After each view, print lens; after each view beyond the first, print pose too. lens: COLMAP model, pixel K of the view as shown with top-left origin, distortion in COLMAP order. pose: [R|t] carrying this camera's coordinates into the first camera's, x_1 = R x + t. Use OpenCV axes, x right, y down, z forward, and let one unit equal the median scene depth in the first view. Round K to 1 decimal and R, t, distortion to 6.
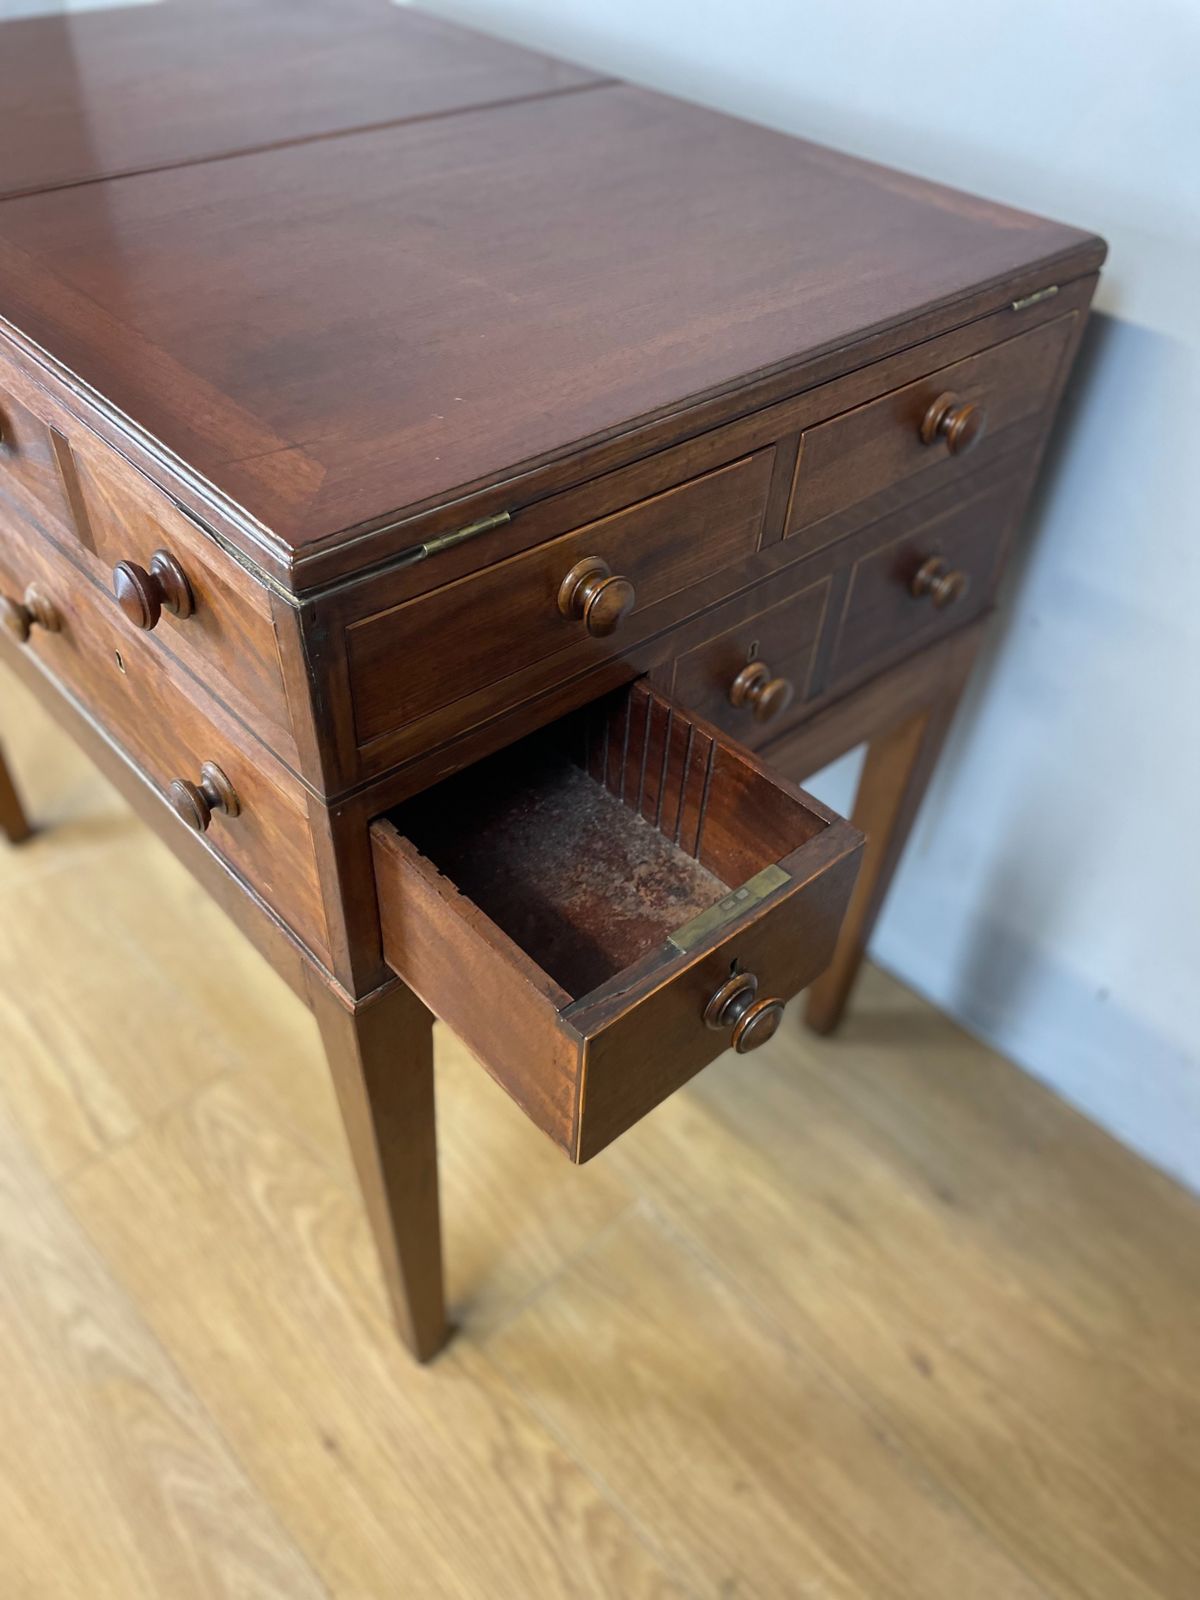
lens RADIAL K [[1198.3, 0, 600.0], [0, 1198.3, 790.0], [0, 0, 1]] dist [0.099706, -0.126056]
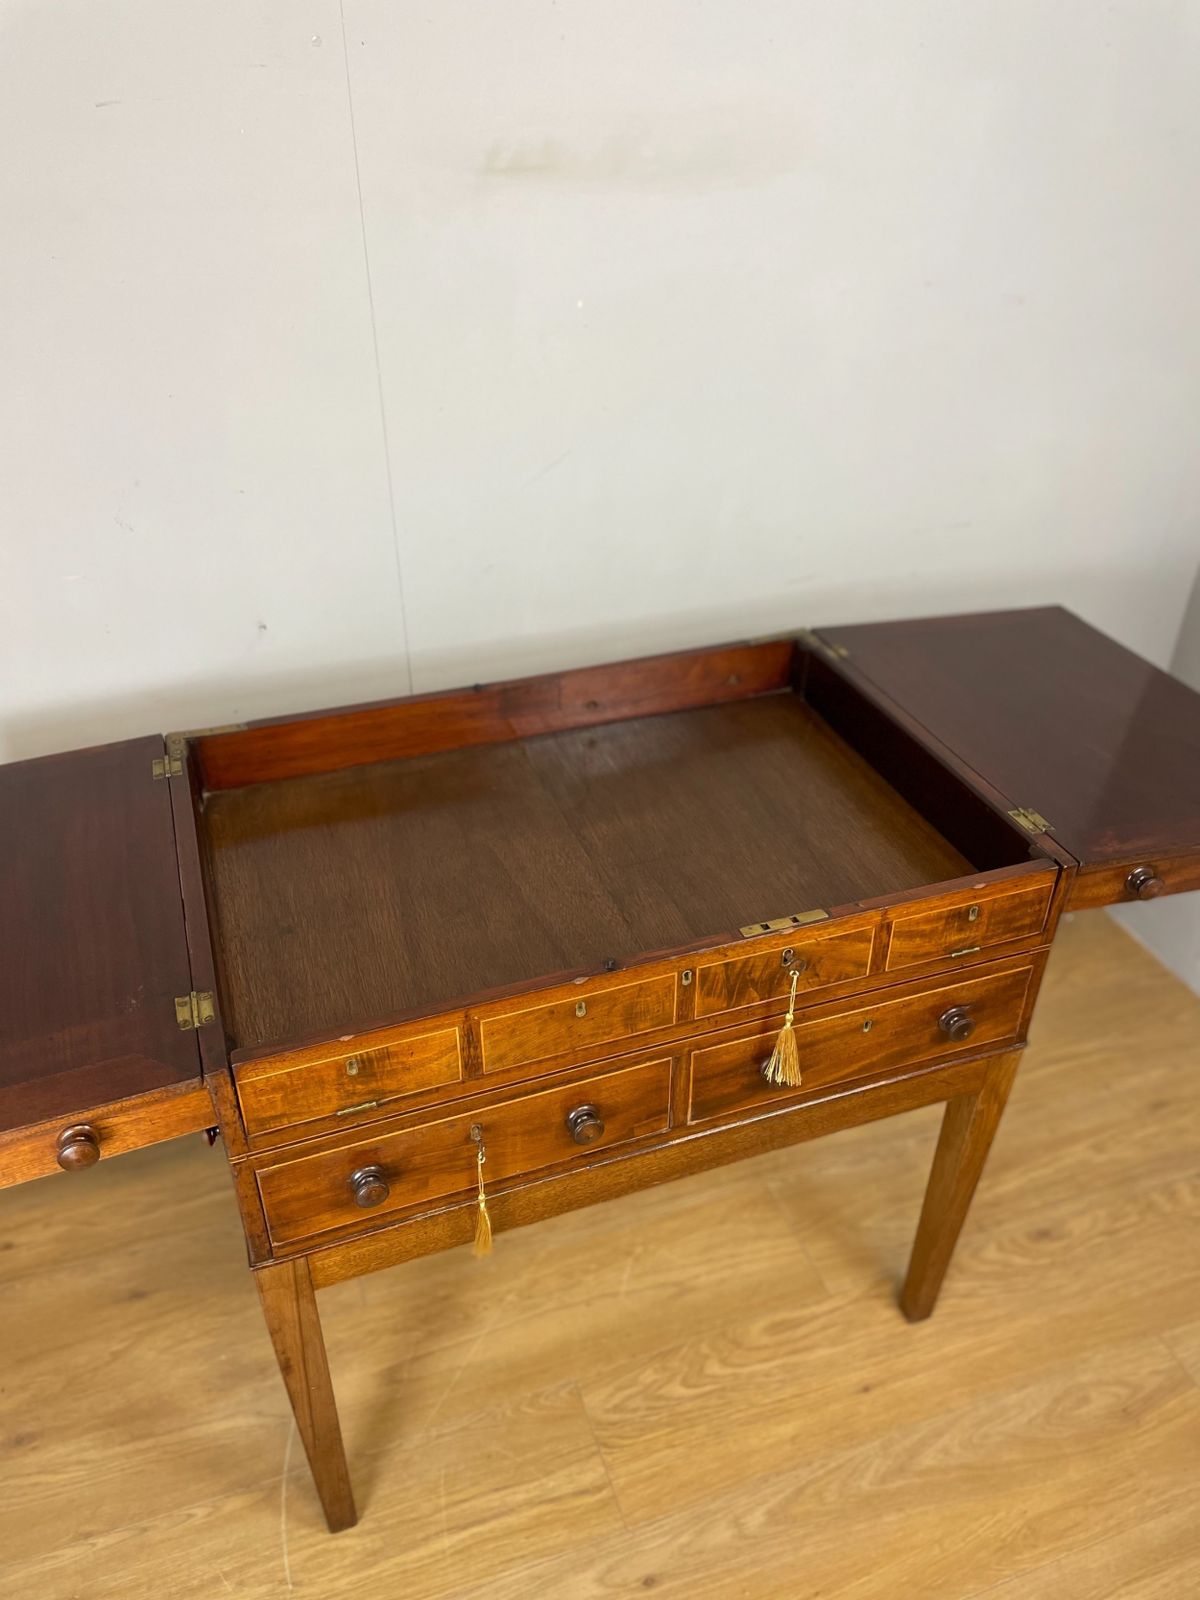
lens RADIAL K [[1197.1, 0, 595.5], [0, 1197.1, 794.3], [0, 0, 1]] dist [0.095504, -0.121785]
pose [[0.411228, -0.537560, 0.736153, -1.066749], [0.631036, 0.750675, 0.195656, -0.567863], [-0.657788, 0.384080, 0.647918, -0.112444]]
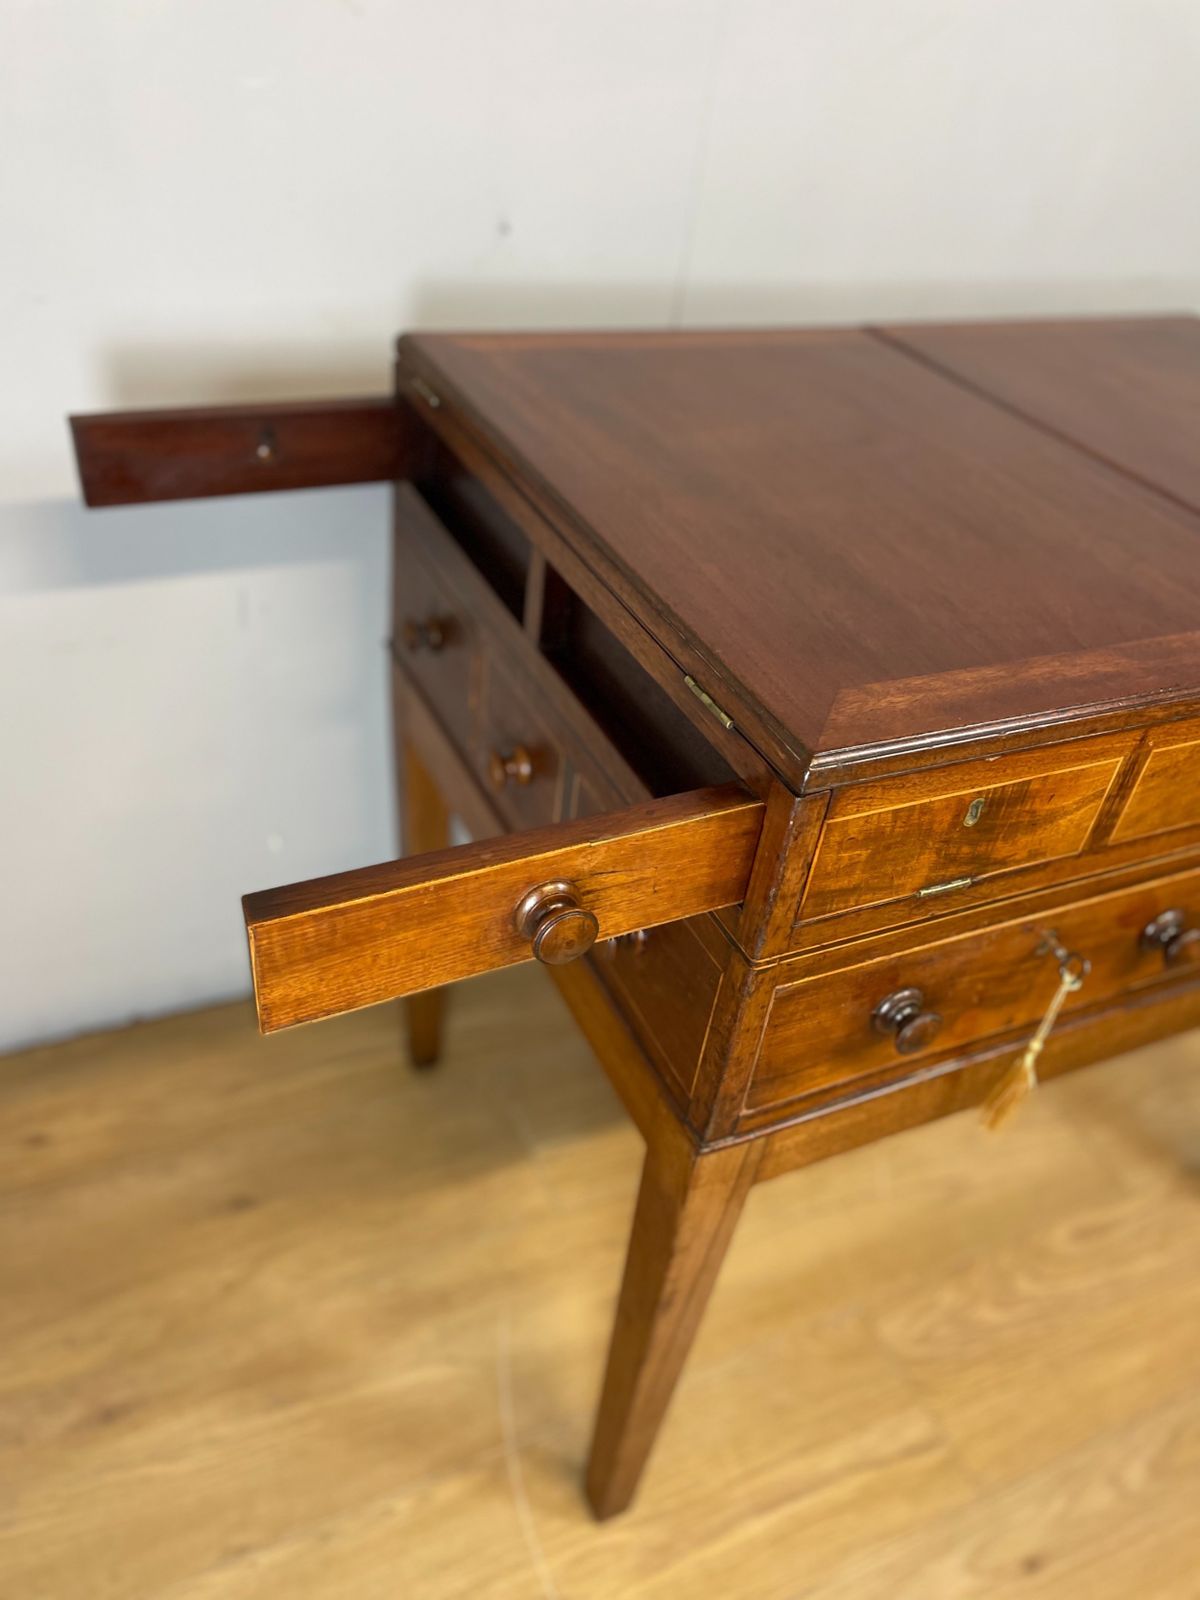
lens RADIAL K [[1204.8, 0, 598.0], [0, 1204.8, 797.0], [0, 0, 1]] dist [0.096204, -0.130023]
pose [[0.321072, -0.574483, 0.752916, -1.029138], [0.561324, 0.755751, 0.337276, -0.633079], [-0.762777, 0.314340, 0.565121, 0.554480]]
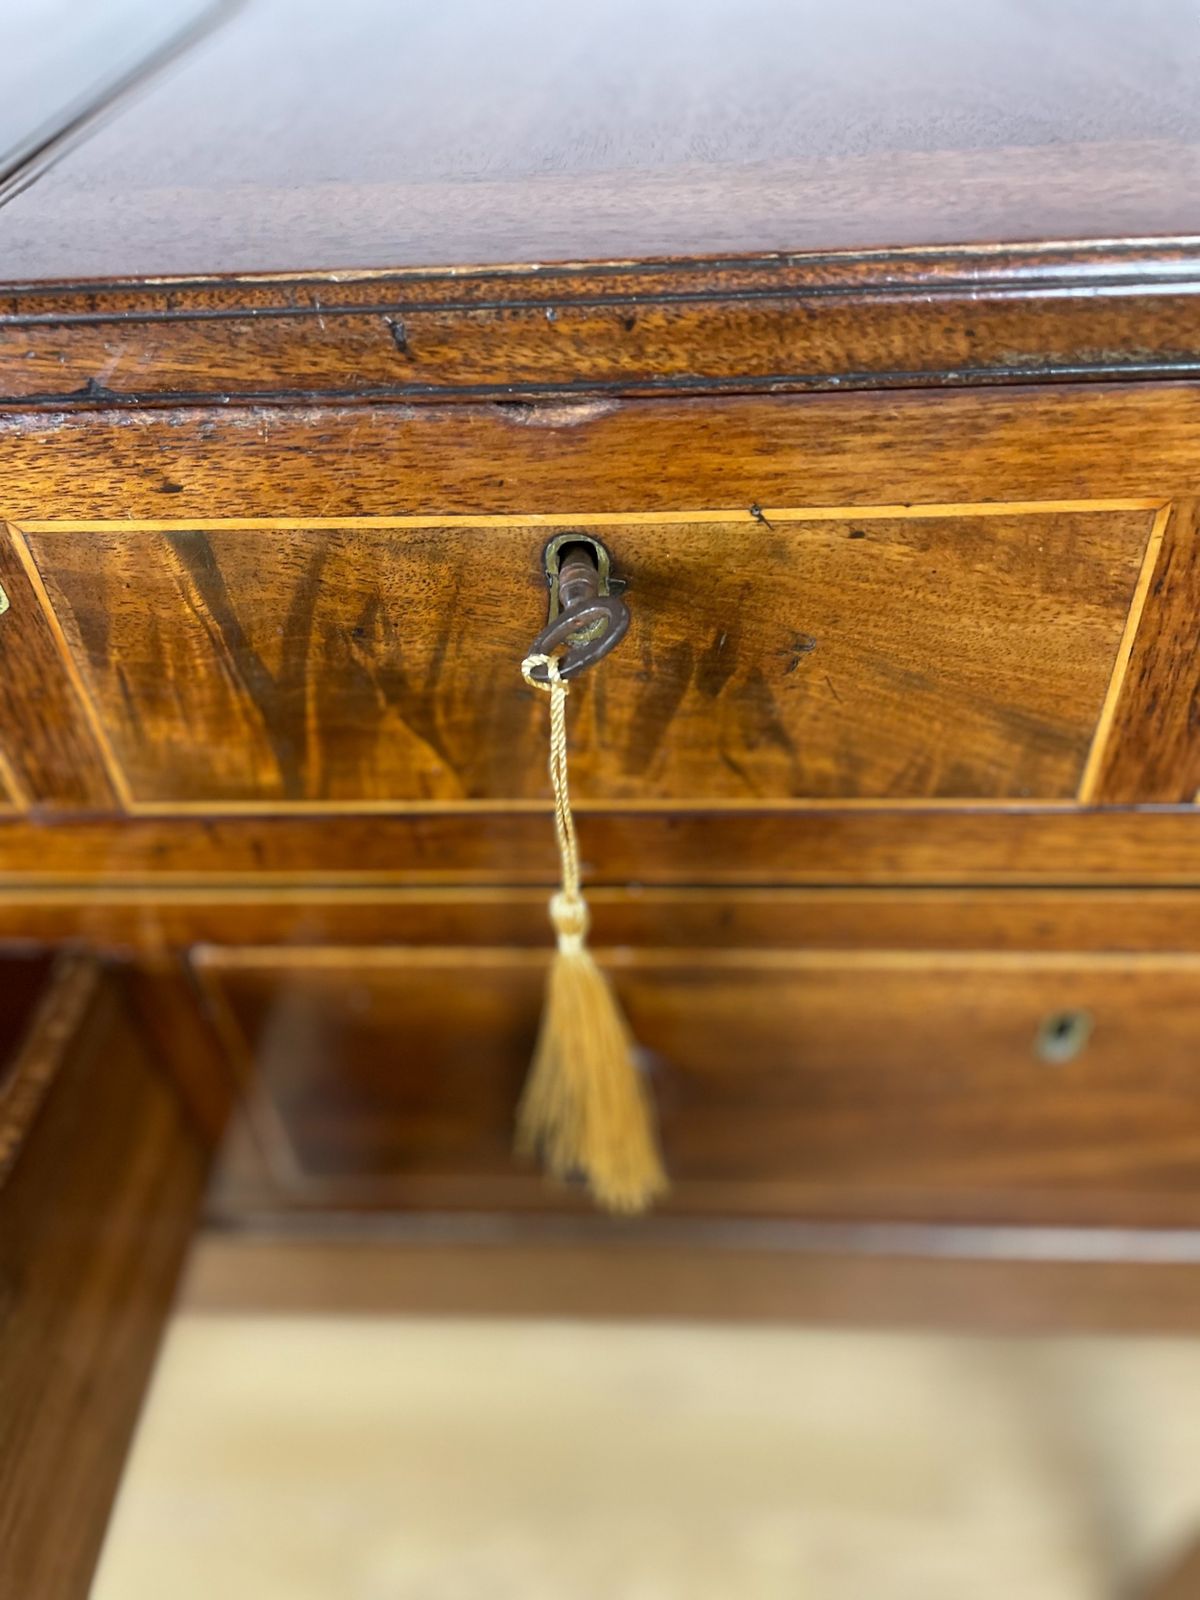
lens RADIAL K [[1197.1, 0, 595.5], [0, 1197.1, 794.3], [0, 0, 1]] dist [0.095504, -0.121785]
pose [[0.726673, -0.517169, 0.452197, -0.366954], [0.525703, 0.842360, 0.118595, -0.122063], [-0.442246, 0.151542, 0.883998, 0.374191]]
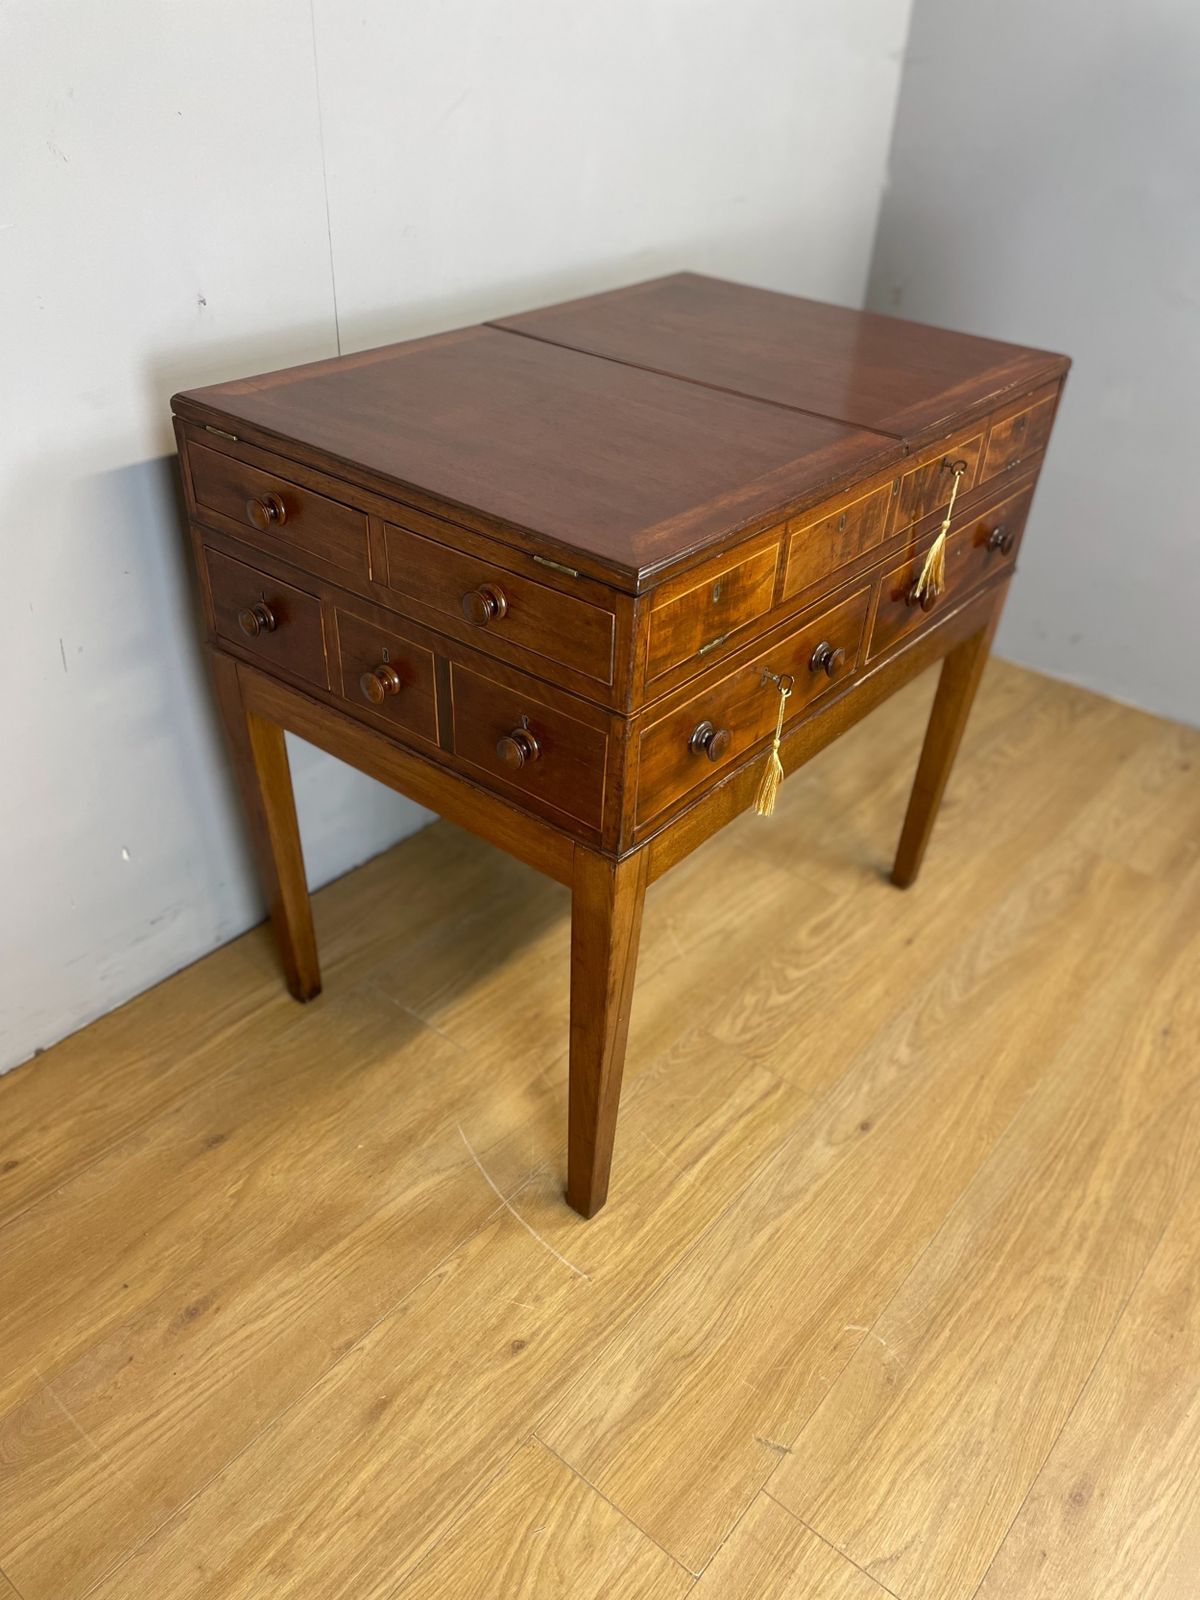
lens RADIAL K [[1197.1, 0, 595.5], [0, 1197.1, 794.3], [0, 0, 1]] dist [0.095504, -0.121785]
pose [[-0.116137, -0.607061, 0.786123, -1.377886], [0.639228, 0.560096, 0.526954, -0.807254], [-0.760198, 0.563710, 0.323002, 0.602091]]
